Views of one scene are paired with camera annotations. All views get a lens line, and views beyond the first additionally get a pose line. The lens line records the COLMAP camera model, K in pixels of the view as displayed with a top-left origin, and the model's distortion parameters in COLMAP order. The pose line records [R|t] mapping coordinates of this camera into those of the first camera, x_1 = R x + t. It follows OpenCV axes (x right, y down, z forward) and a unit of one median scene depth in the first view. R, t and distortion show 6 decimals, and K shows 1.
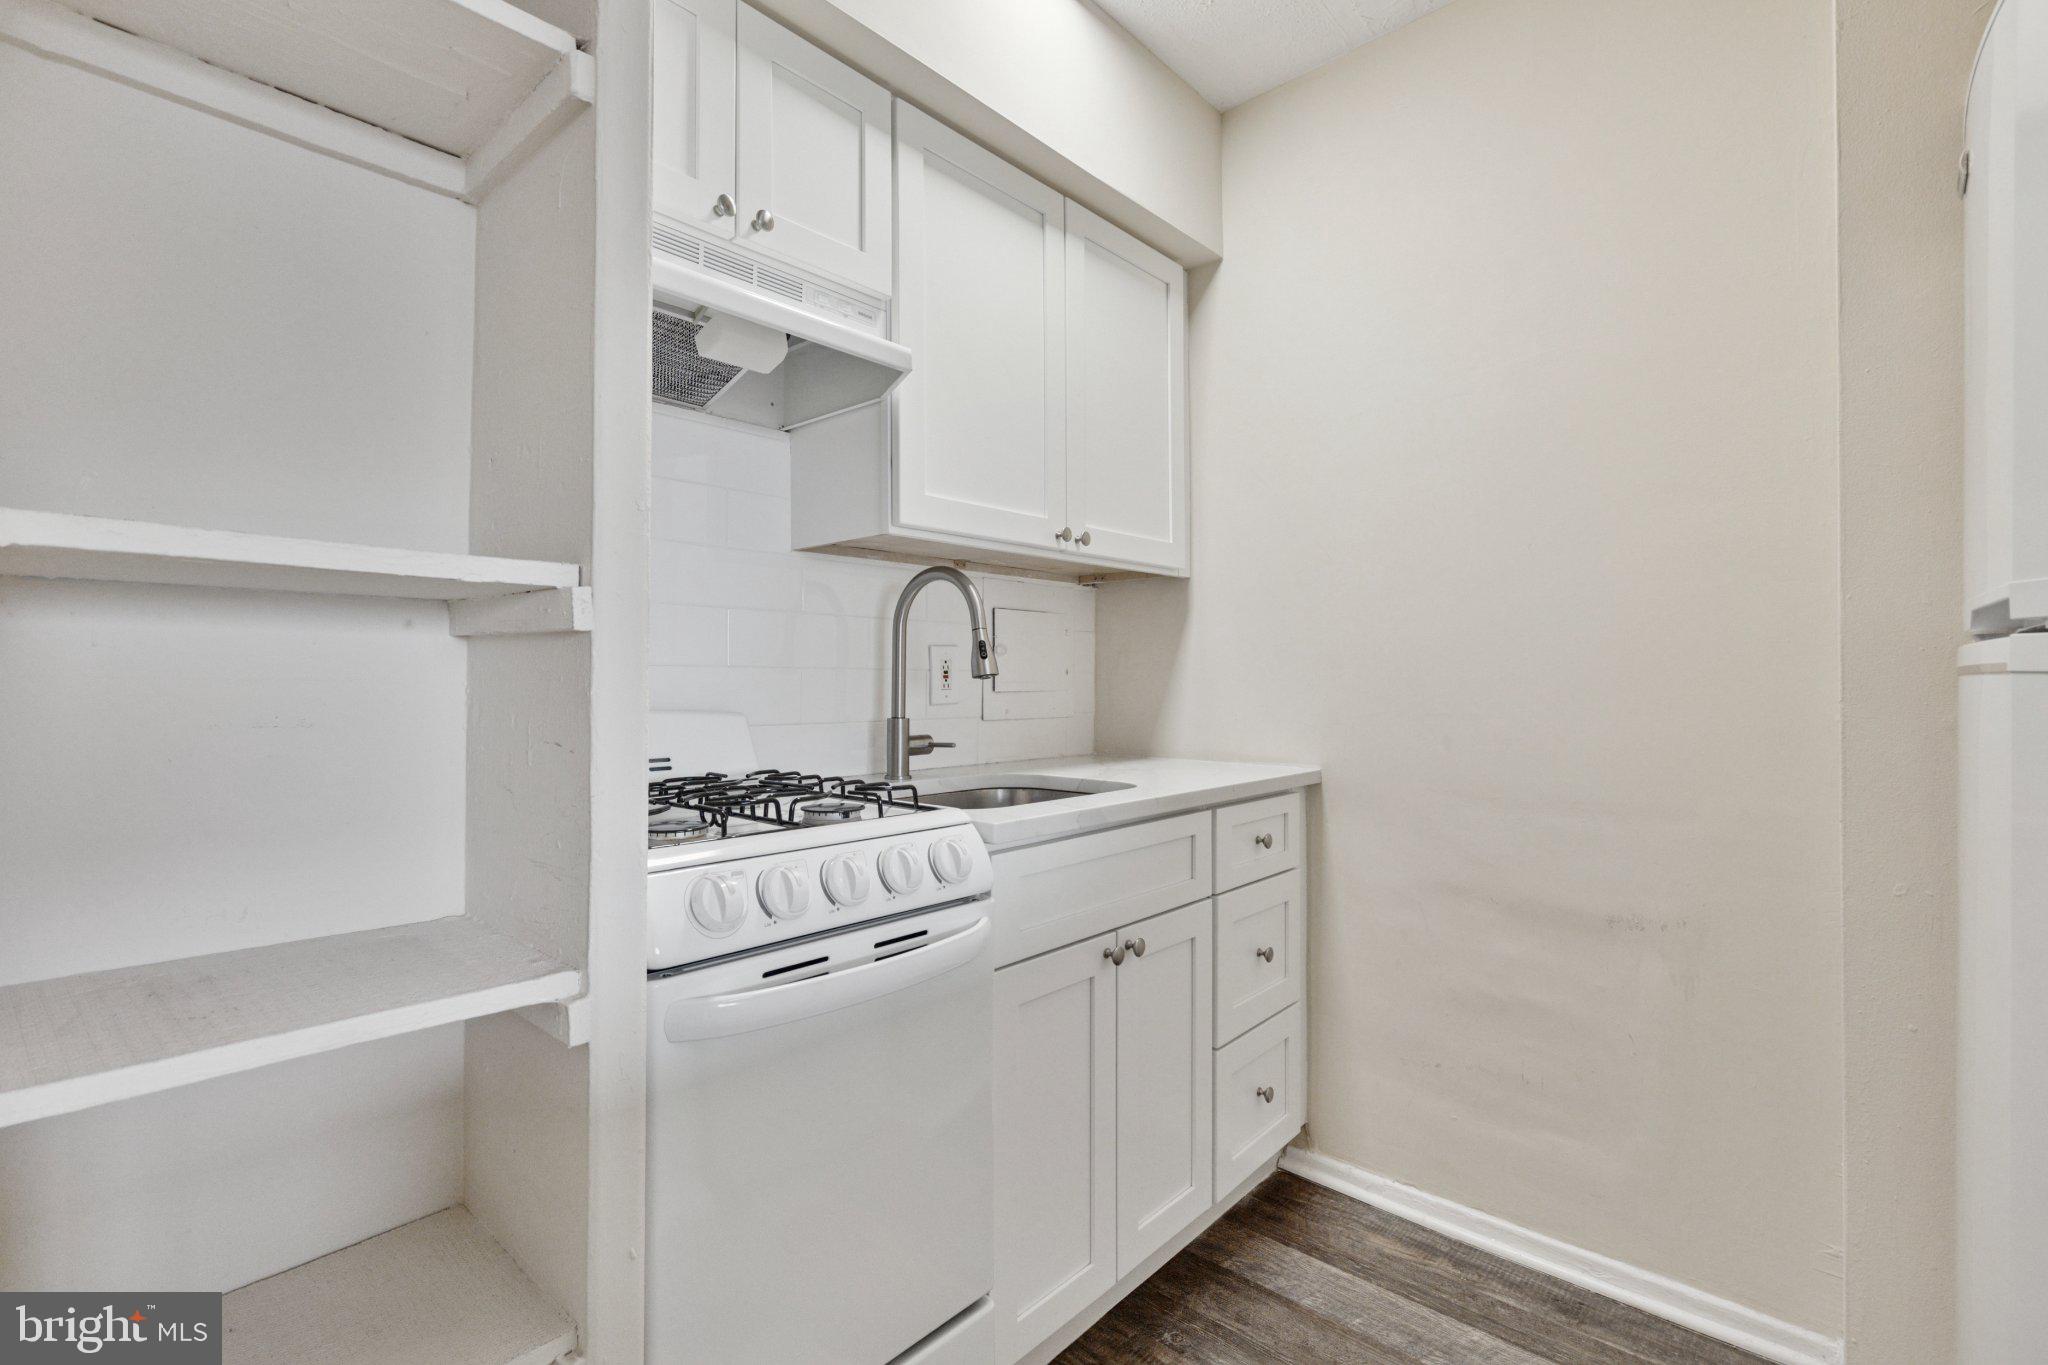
lens RADIAL K [[933.8, 0, 1020.1], [0, 933.8, 672.3], [0, 0, 1]] dist [-0.000808, 0.001189]
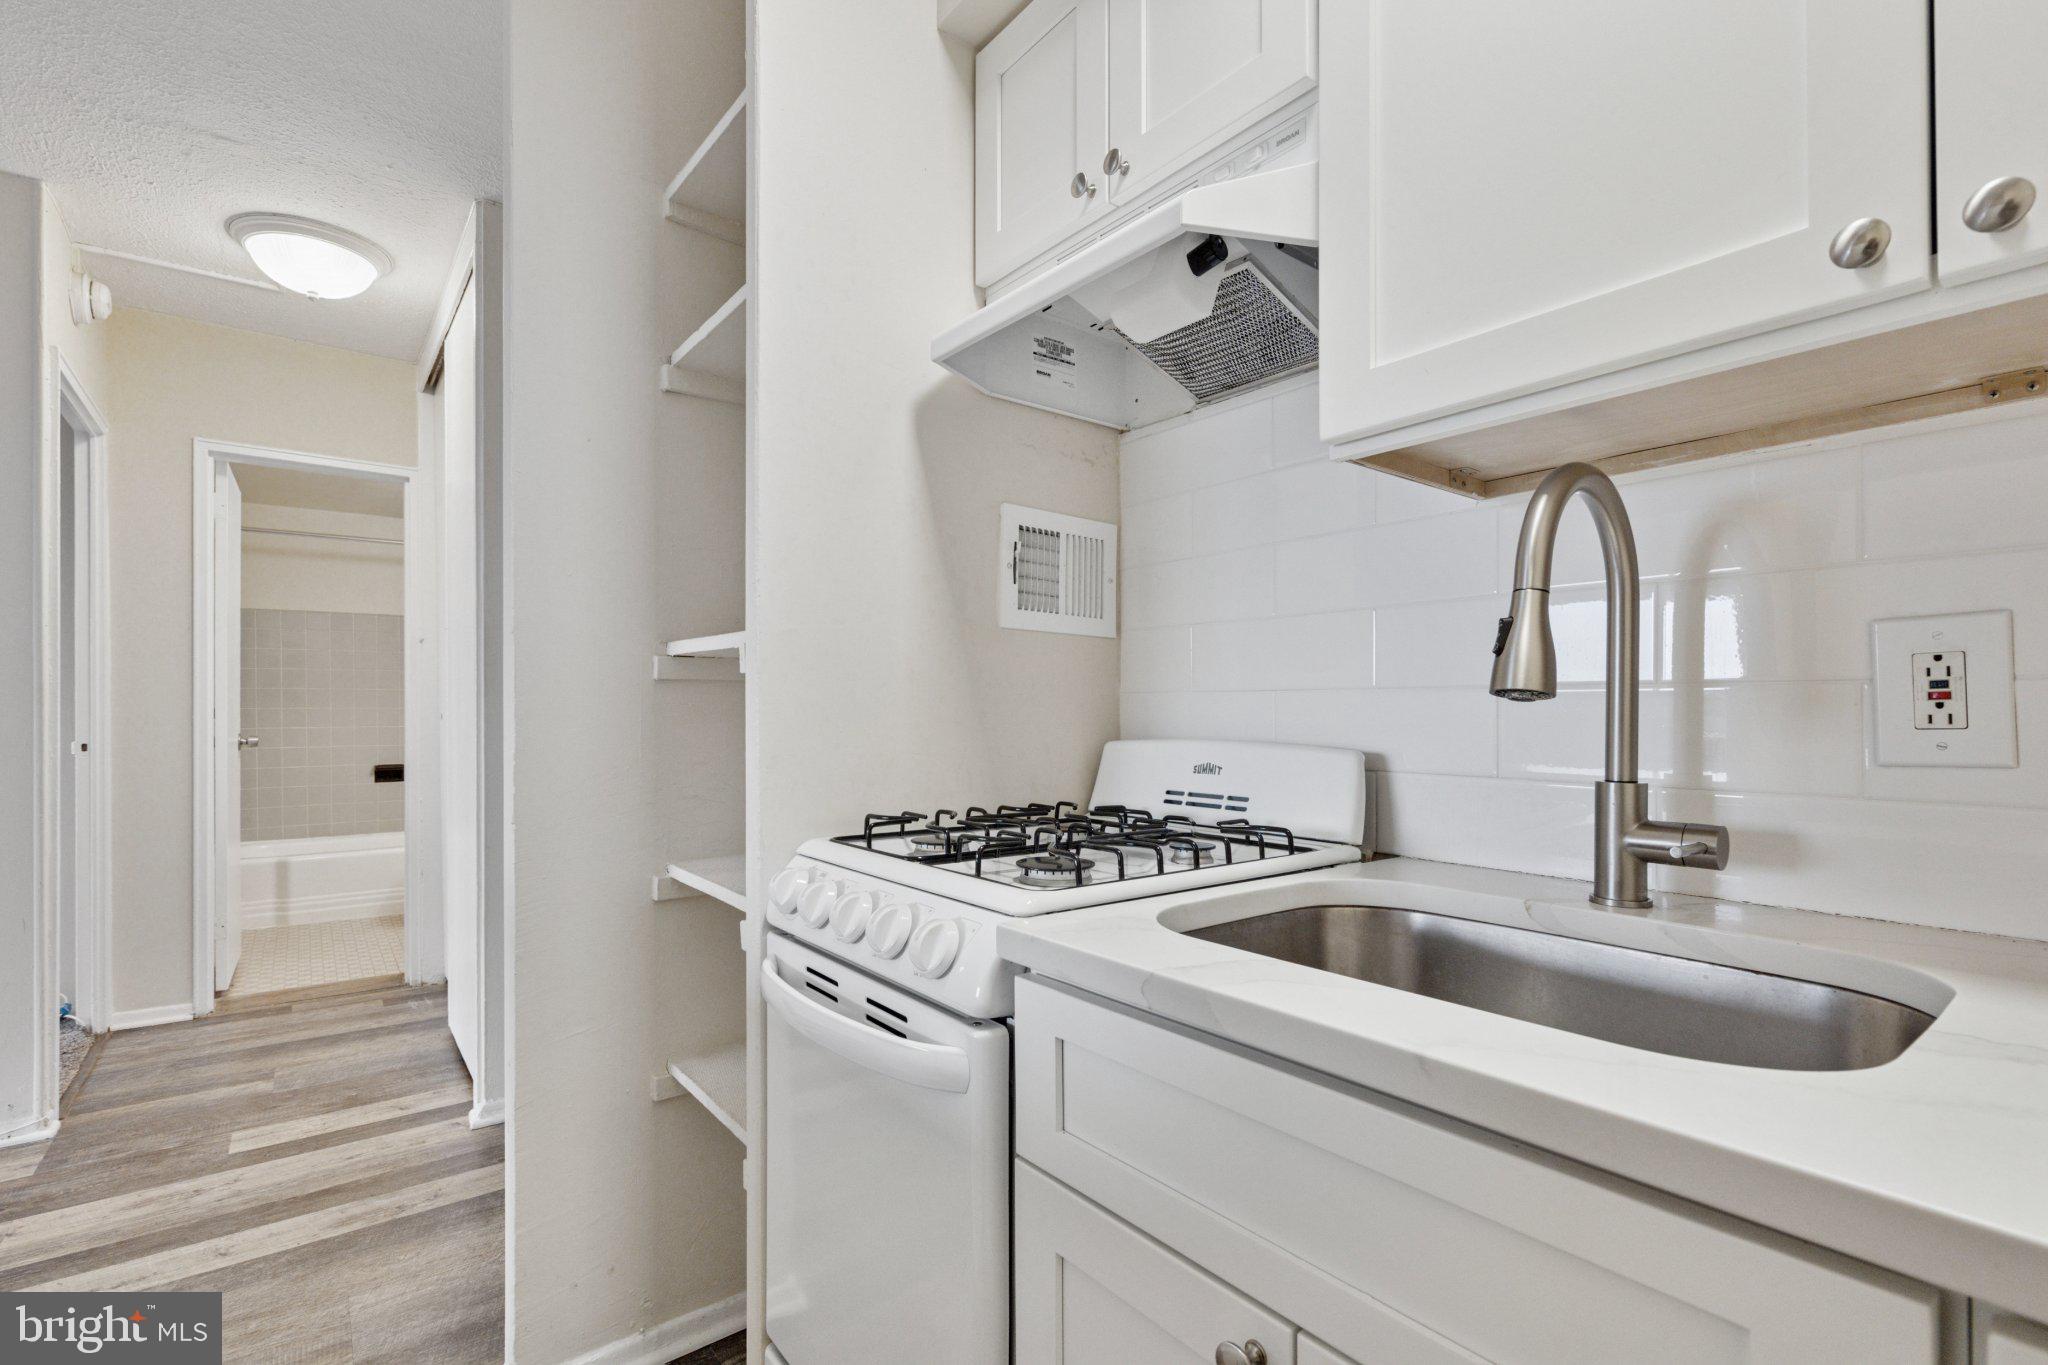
lens RADIAL K [[933.8, 0, 1067.2], [0, 933.8, 711.1], [0, 0, 1]] dist [-0.000808, 0.001189]
pose [[-0.160916, -0.008994, -0.986927, 1.612855], [0.000700, 0.999957, -0.009227, 0.066635], [0.986968, -0.002176, -0.160903, 3.117956]]
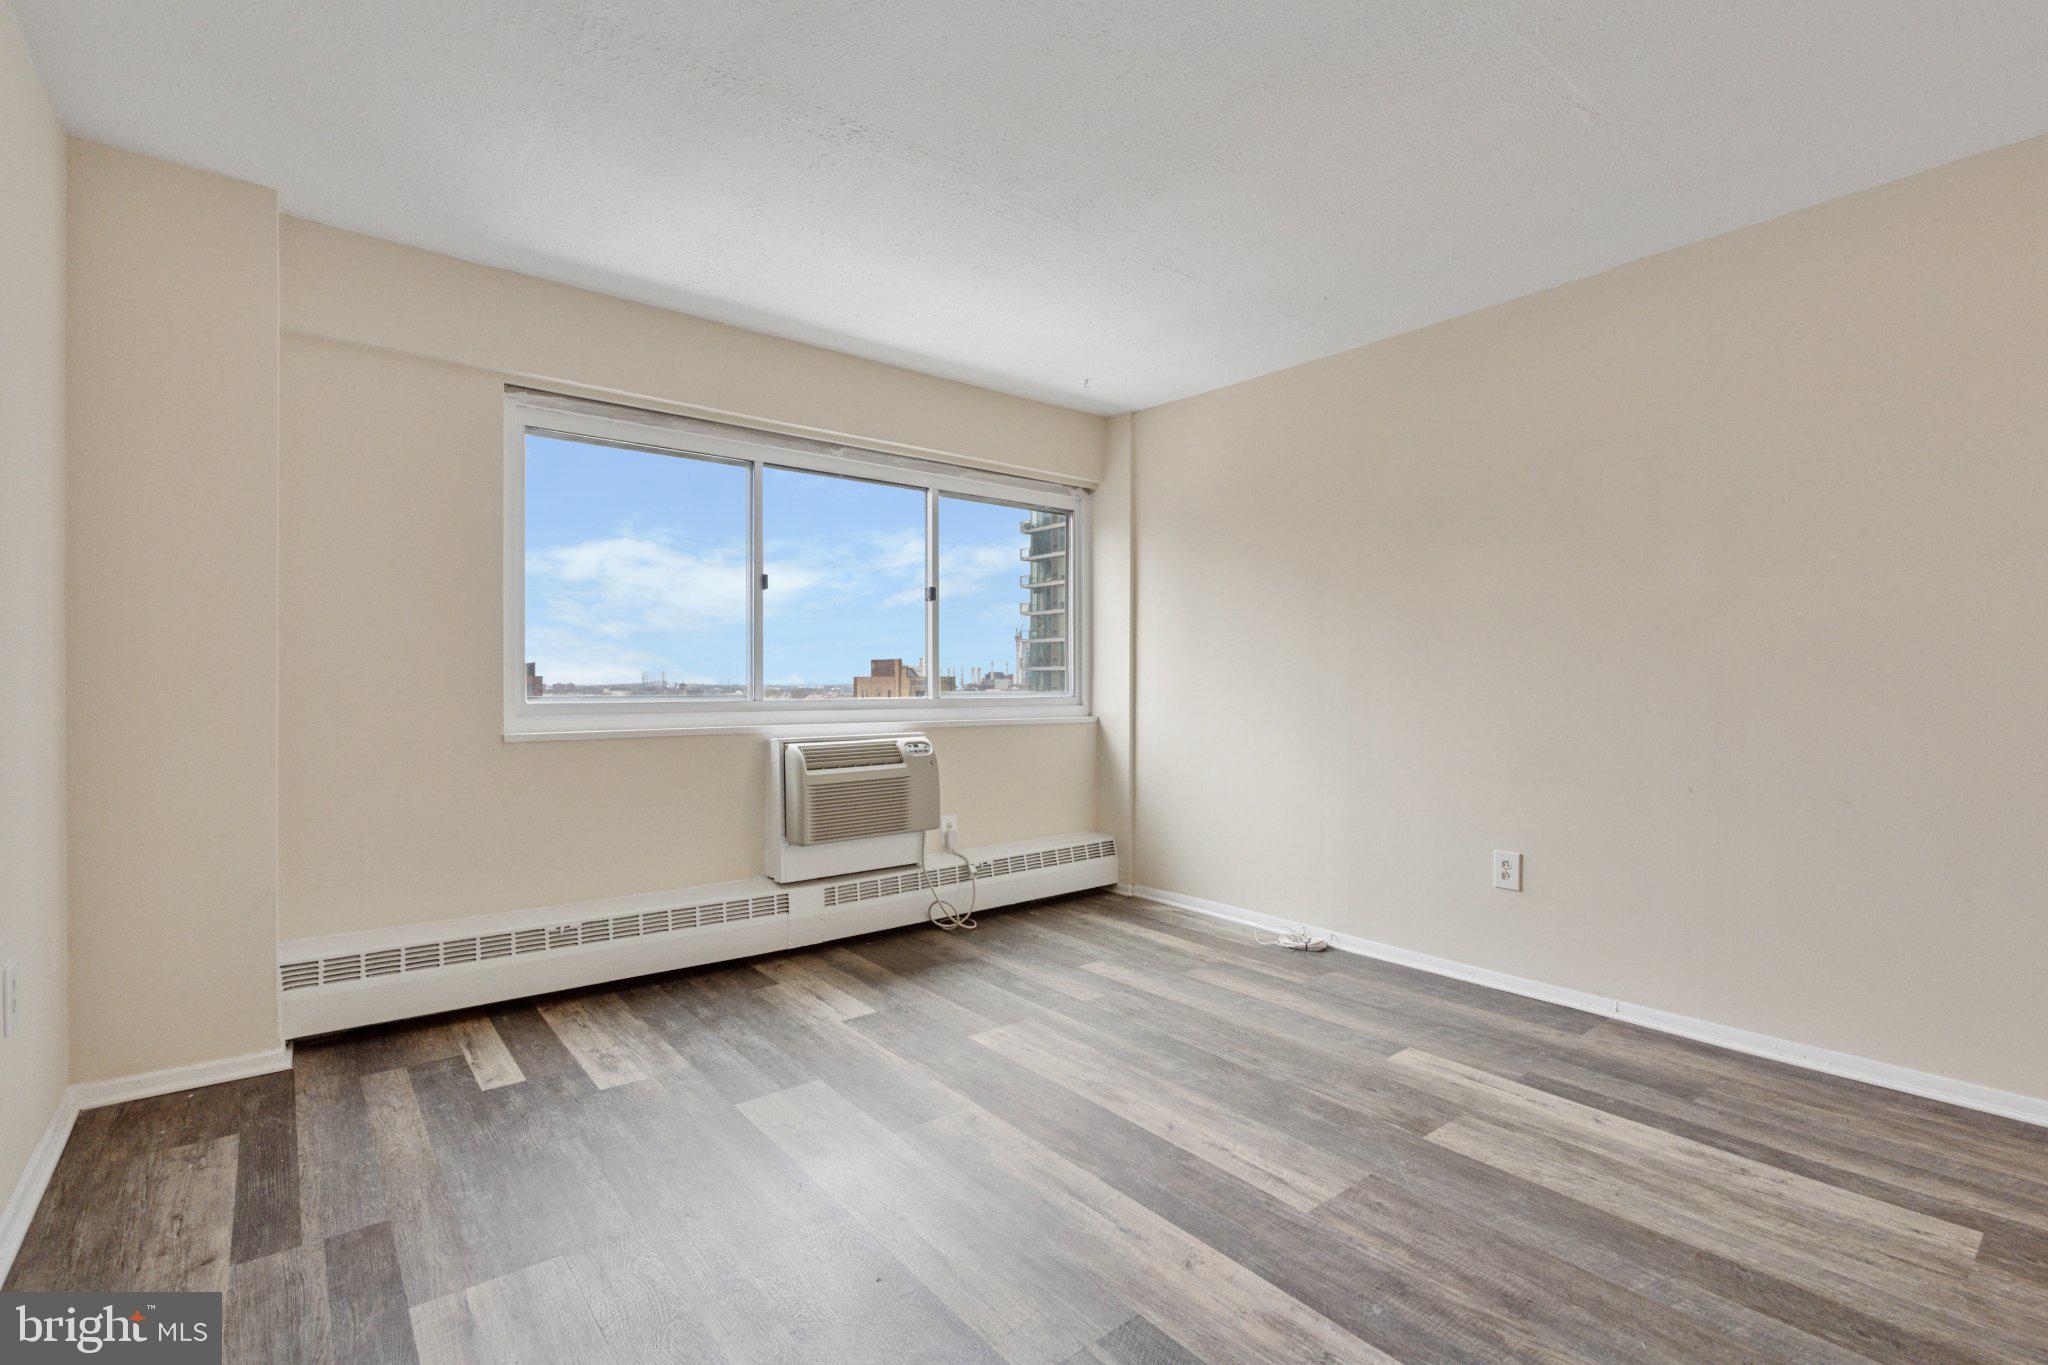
lens RADIAL K [[933.8, 0, 1021.2], [0, 933.8, 682.9], [0, 0, 1]] dist [-0.000808, 0.001189]
pose [[-0.987657, -0.013097, 0.156081, 0.985563], [-0.012687, 0.999913, 0.003623, 0.047425], [-0.156115, 0.001598, -0.987738, 3.162900]]
